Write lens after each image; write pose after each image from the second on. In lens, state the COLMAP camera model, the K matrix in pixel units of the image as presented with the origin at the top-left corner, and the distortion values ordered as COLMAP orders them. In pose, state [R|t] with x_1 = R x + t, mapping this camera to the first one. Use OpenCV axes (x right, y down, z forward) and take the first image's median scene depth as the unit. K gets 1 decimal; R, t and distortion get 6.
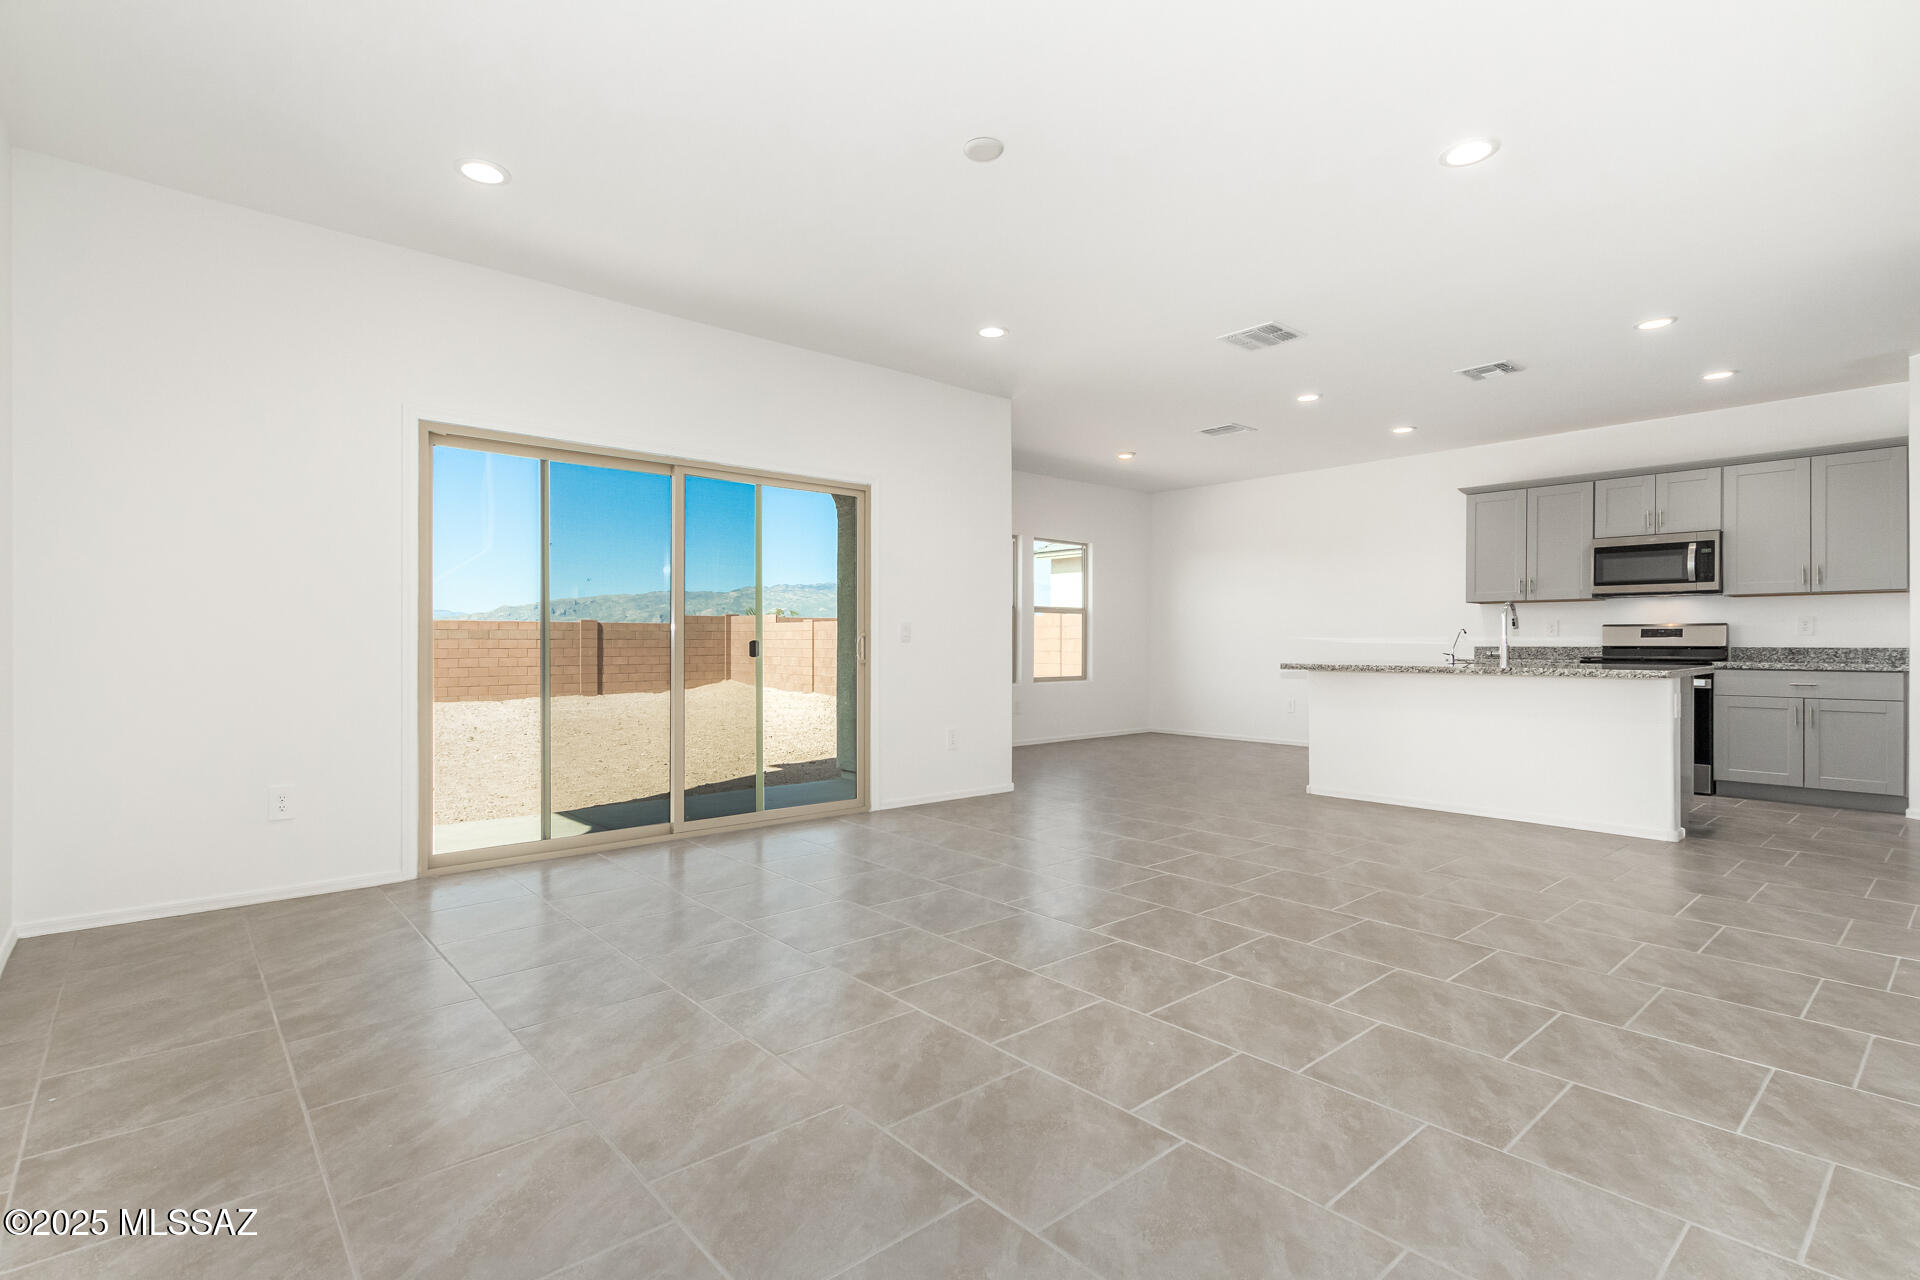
lens RADIAL K [[910.7, 0, 968.7], [0, 910.7, 646.2], [0, 0, 1]] dist [0.017089, -0.007234]
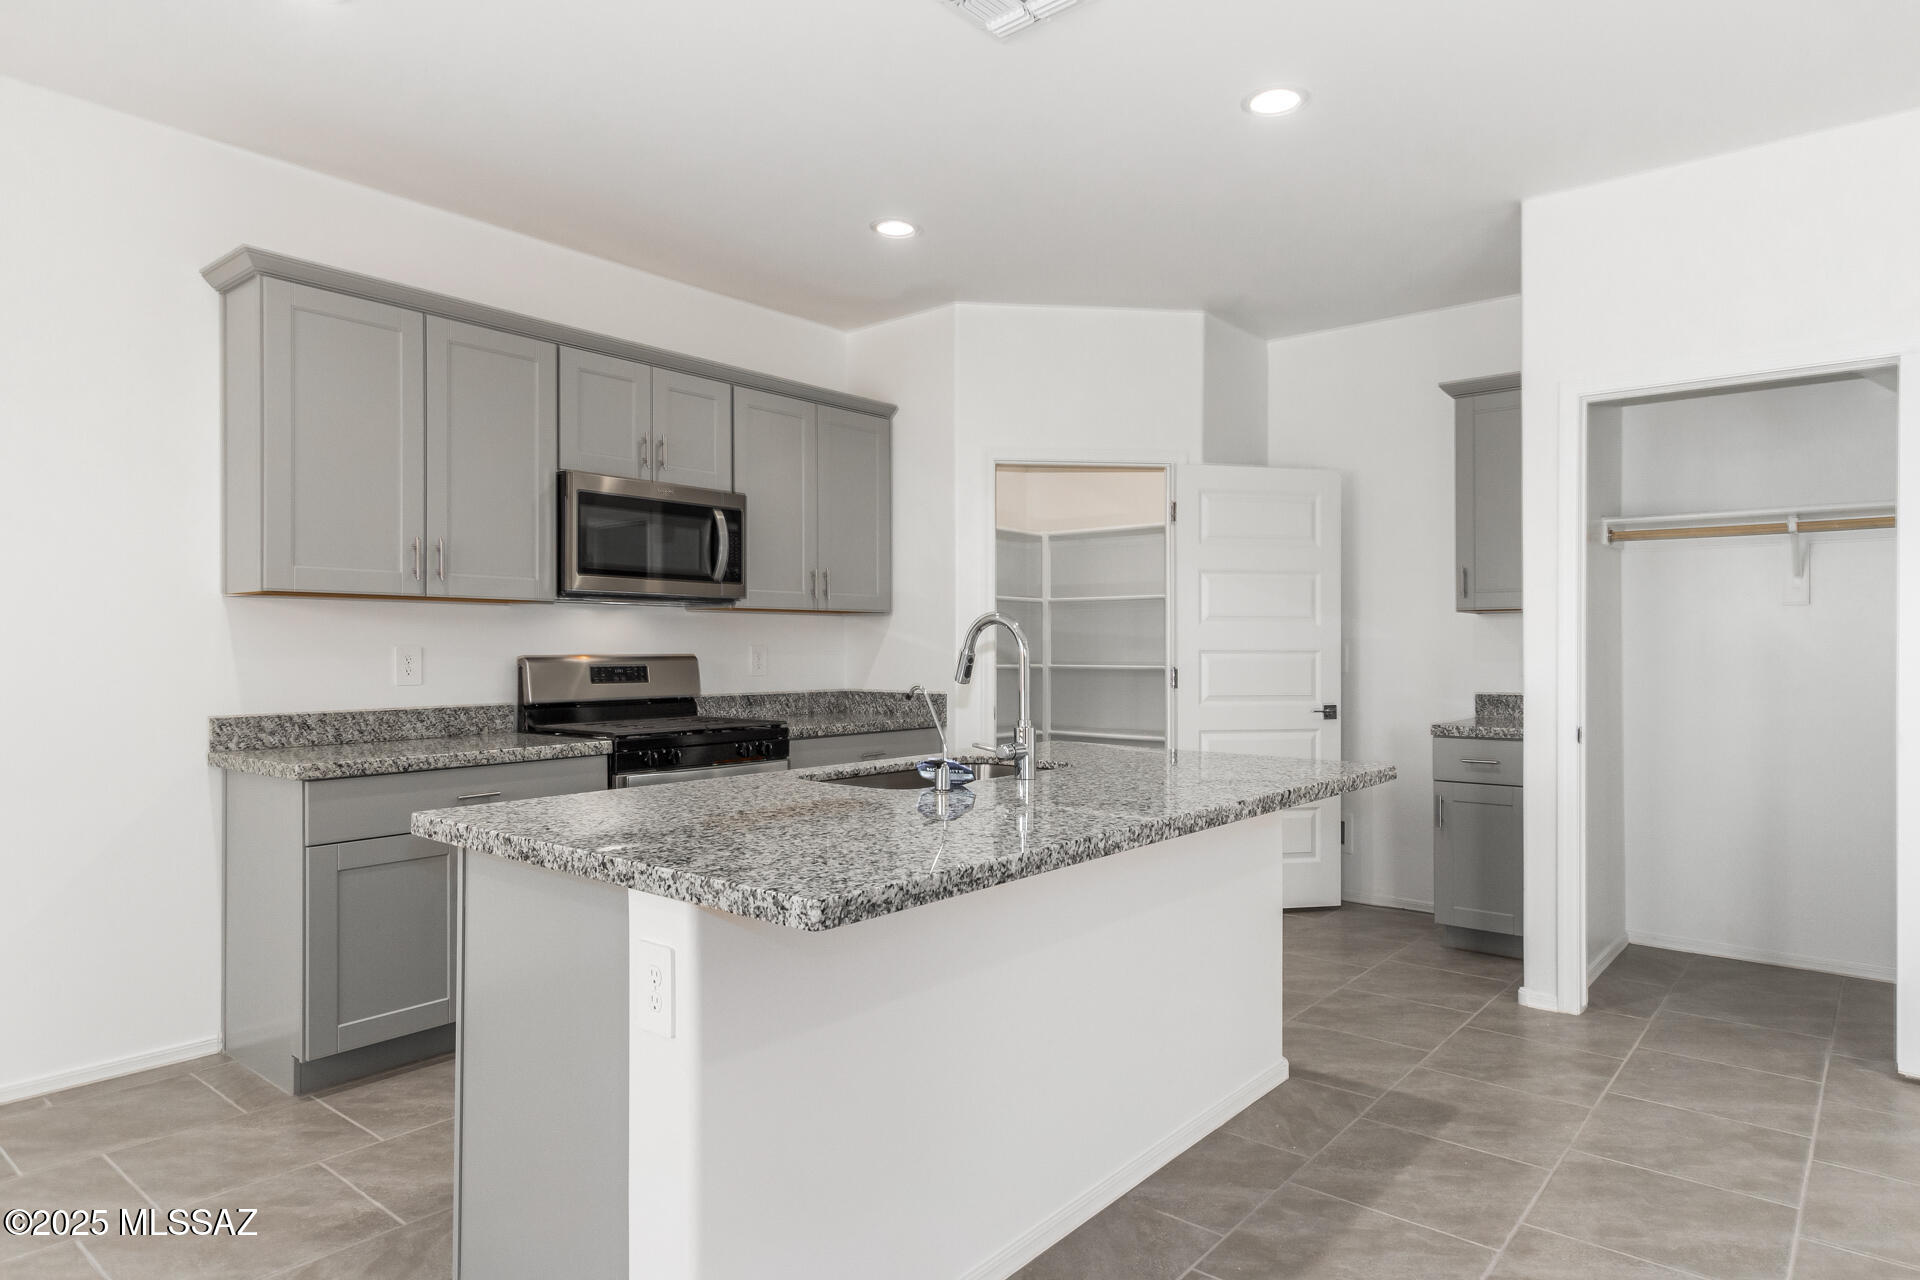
lens RADIAL K [[1117.5, 0, 965.2], [0, 1117.5, 650.3], [0, 0, 1]] dist [0.018695, -0.002562]
pose [[-0.155981, -0.002685, 0.987756, 0.184545], [0.004827, 0.999982, 0.003480, -0.053042], [-0.987748, 0.005311, -0.155966, 1.649305]]
